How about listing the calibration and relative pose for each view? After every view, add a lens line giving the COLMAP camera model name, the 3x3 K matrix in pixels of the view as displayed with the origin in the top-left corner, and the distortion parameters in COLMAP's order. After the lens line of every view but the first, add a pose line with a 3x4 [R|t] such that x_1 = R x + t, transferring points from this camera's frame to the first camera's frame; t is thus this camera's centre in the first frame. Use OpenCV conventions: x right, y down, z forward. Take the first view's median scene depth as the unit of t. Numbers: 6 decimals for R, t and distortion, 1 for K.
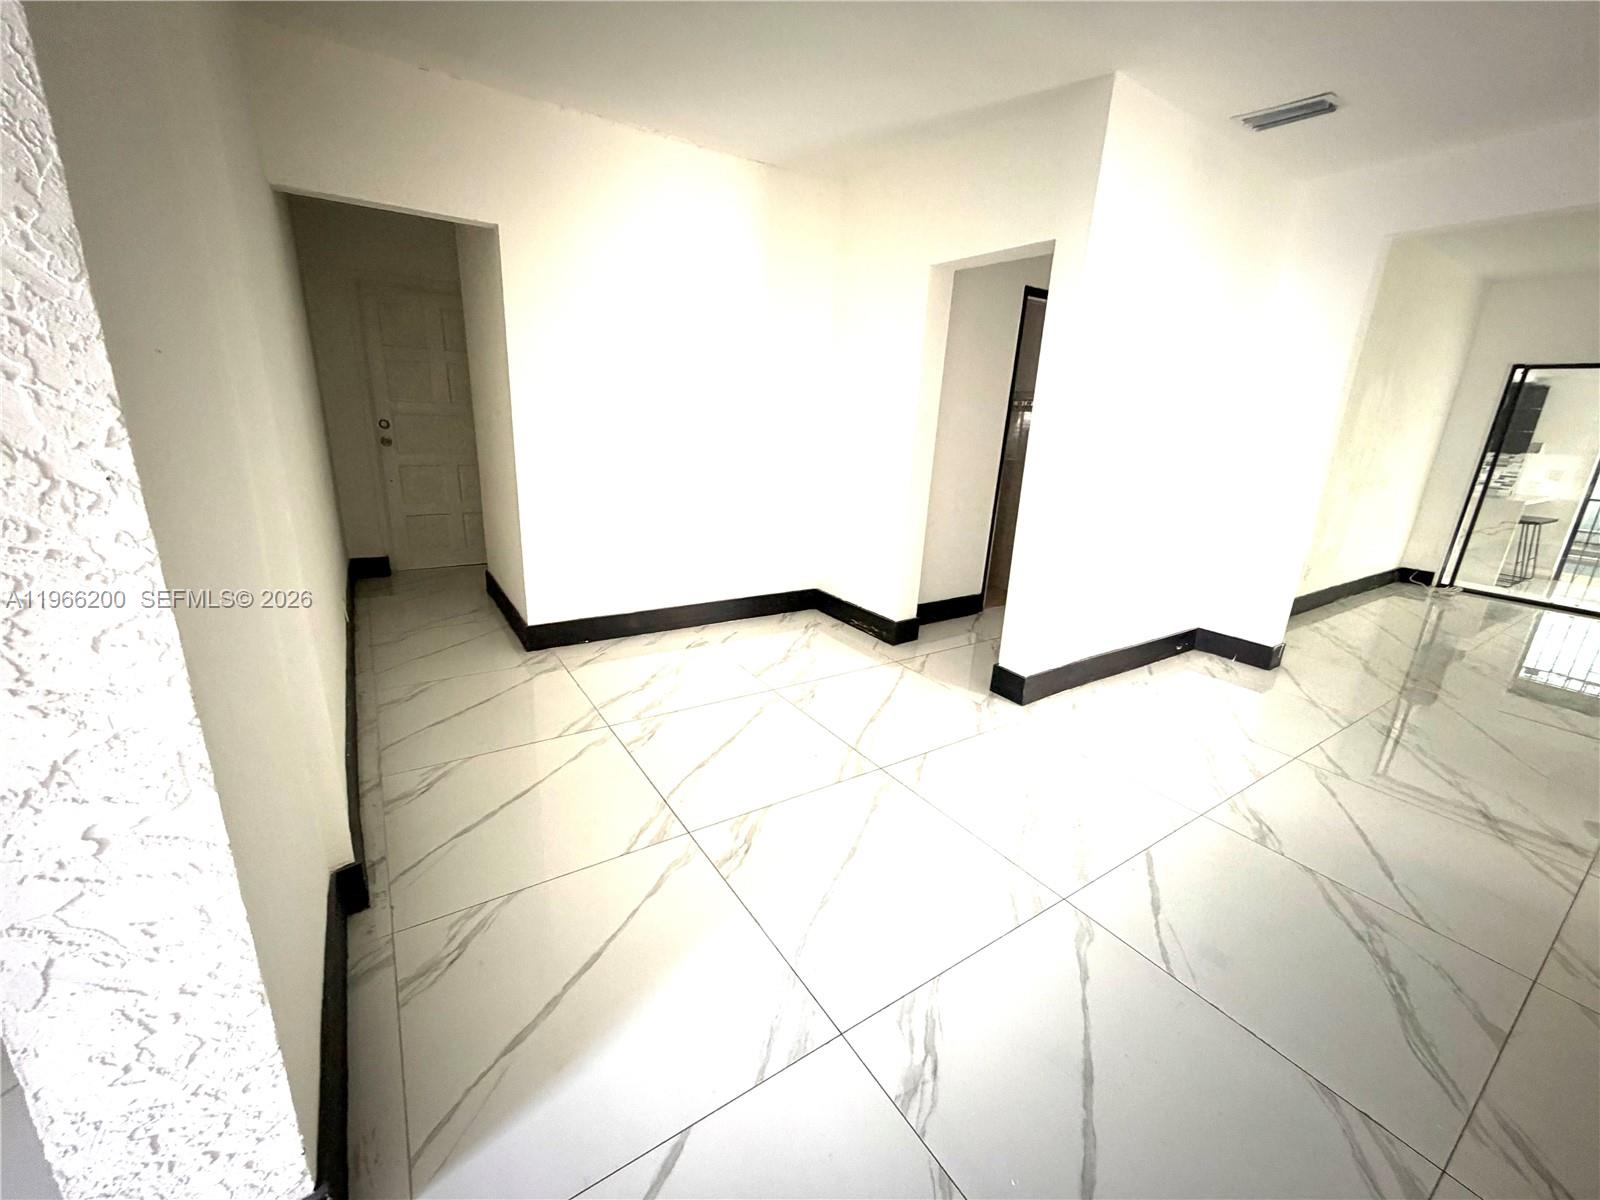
lens RADIAL K [[638.3, 0, 800.0], [0, 638.3, 600.0], [0, 0, 1]] dist [-0.001748, 0.000029]
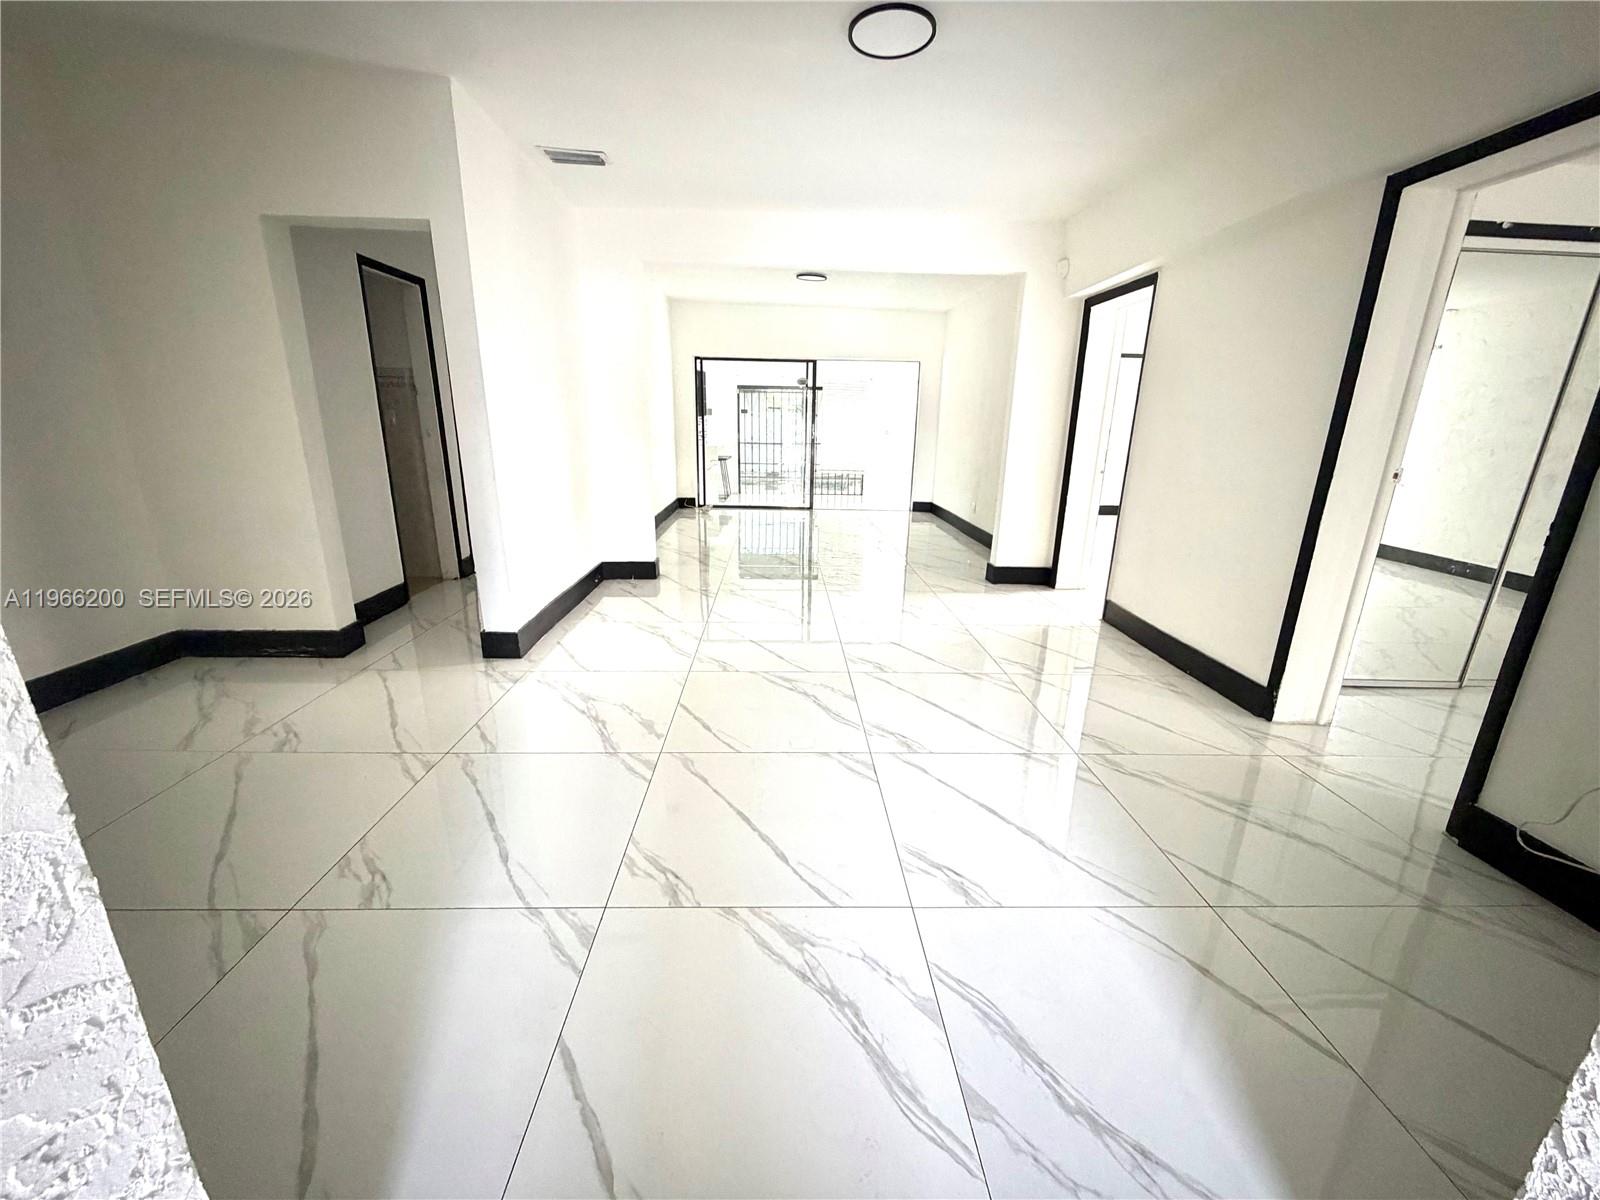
lens RADIAL K [[638.3, 0, 800.0], [0, 638.3, 600.0], [0, 0, 1]] dist [-0.001748, 0.000029]
pose [[0.525092, -0.270526, 0.806904, -0.205643], [0.248211, 0.955592, 0.158853, 0.012452], [-0.814045, 0.116870, 0.568921, -0.015226]]
